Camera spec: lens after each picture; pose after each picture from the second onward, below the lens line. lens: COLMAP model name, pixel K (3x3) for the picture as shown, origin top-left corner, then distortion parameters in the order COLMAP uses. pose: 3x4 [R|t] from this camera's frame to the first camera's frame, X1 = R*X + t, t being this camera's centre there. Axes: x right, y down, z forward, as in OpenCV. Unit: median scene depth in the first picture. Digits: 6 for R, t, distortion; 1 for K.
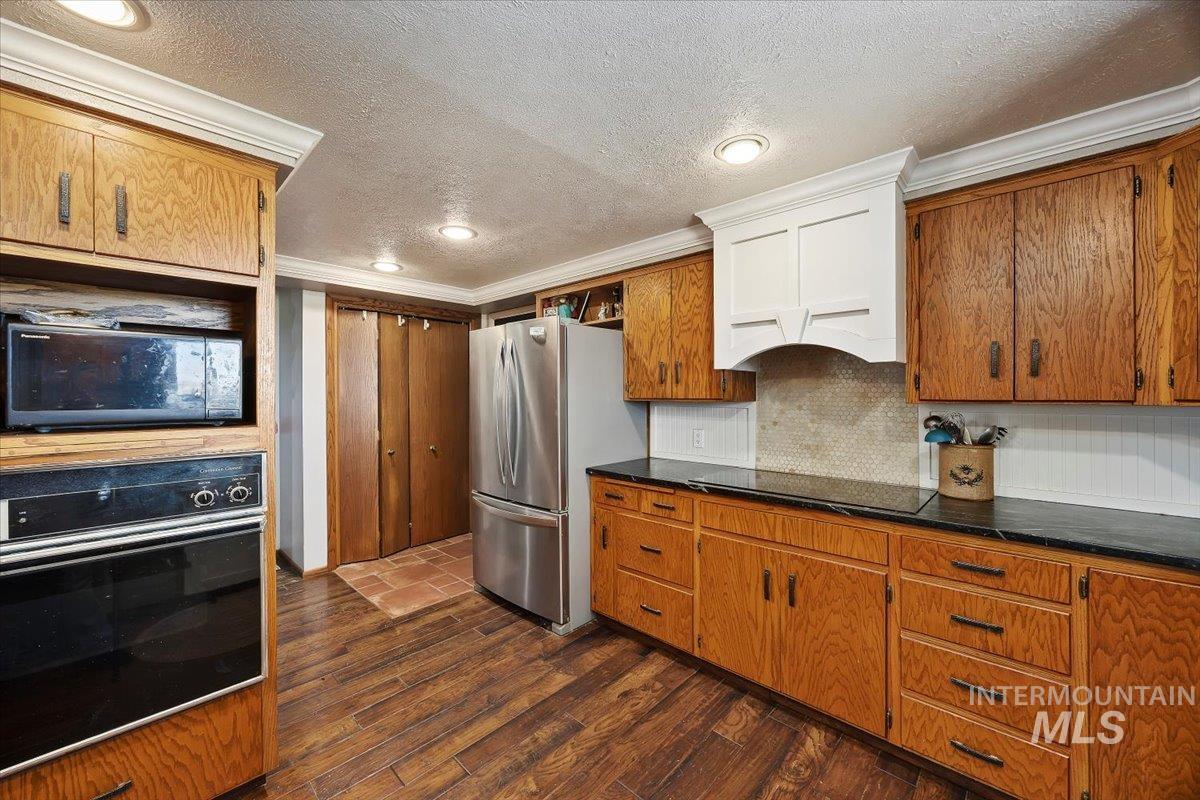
lens RADIAL K [[463.8, 0, 600.0], [0, 463.8, 400.0], [0, 0, 1]] dist [0.000595, 0.000288]
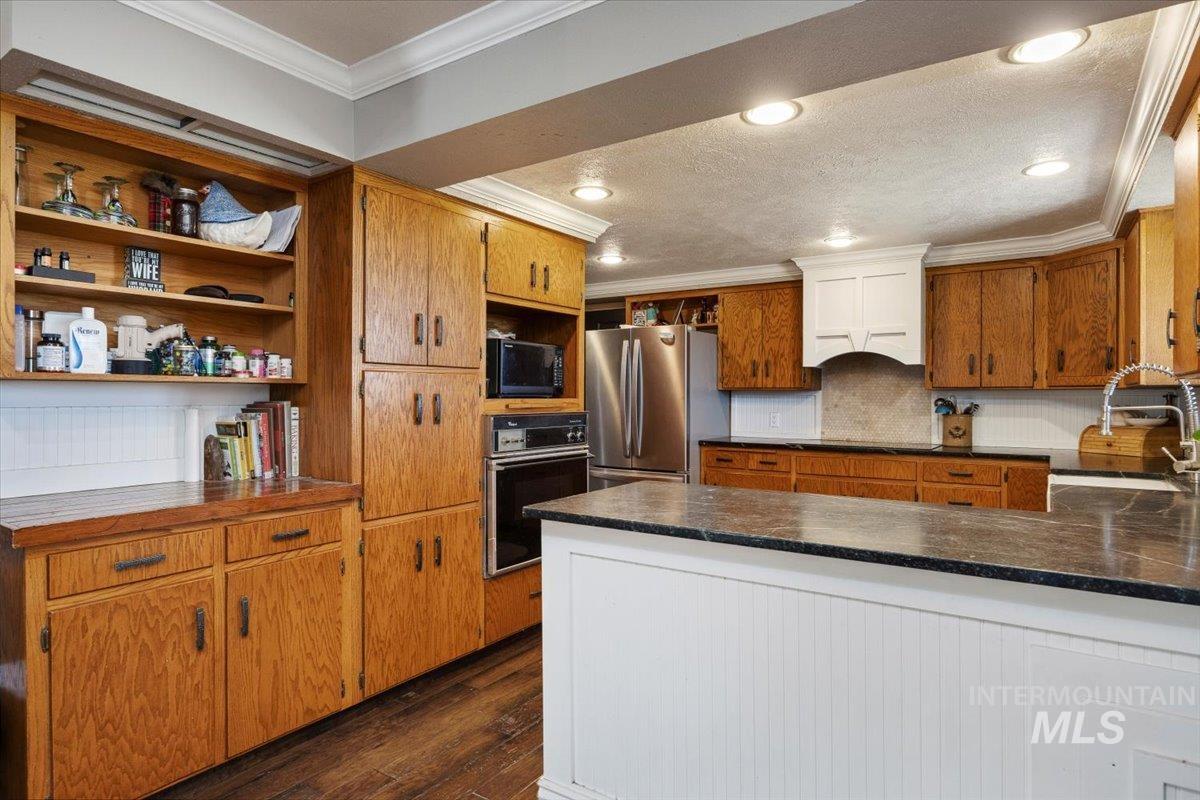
lens RADIAL K [[675.6, 0, 600.0], [0, 675.6, 400.0], [0, 0, 1]] dist [-0.002682, -0.000395]
pose [[0.987326, 0.006239, 0.158585, -0.811623], [-0.005498, 0.999972, -0.005115, 0.059106], [-0.158613, 0.004178, 0.987332, -1.117671]]
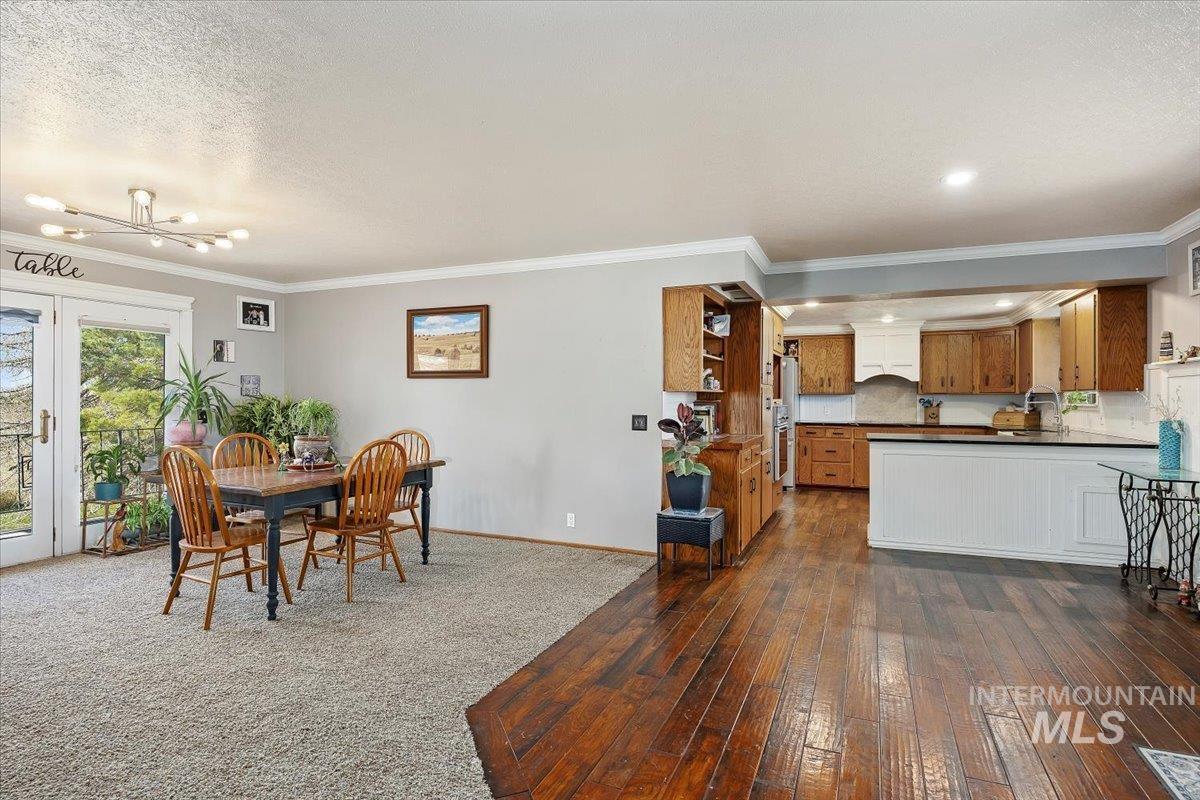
lens RADIAL K [[633.0, 0, 600.0], [0, 633.0, 400.0], [0, 0, 1]] dist [-0.001124, -0.000144]
pose [[0.938001, 0.004046, 0.346610, -2.747472], [-0.001974, 0.999978, -0.006332, 0.075789], [-0.346628, 0.005255, 0.937988, -2.200556]]
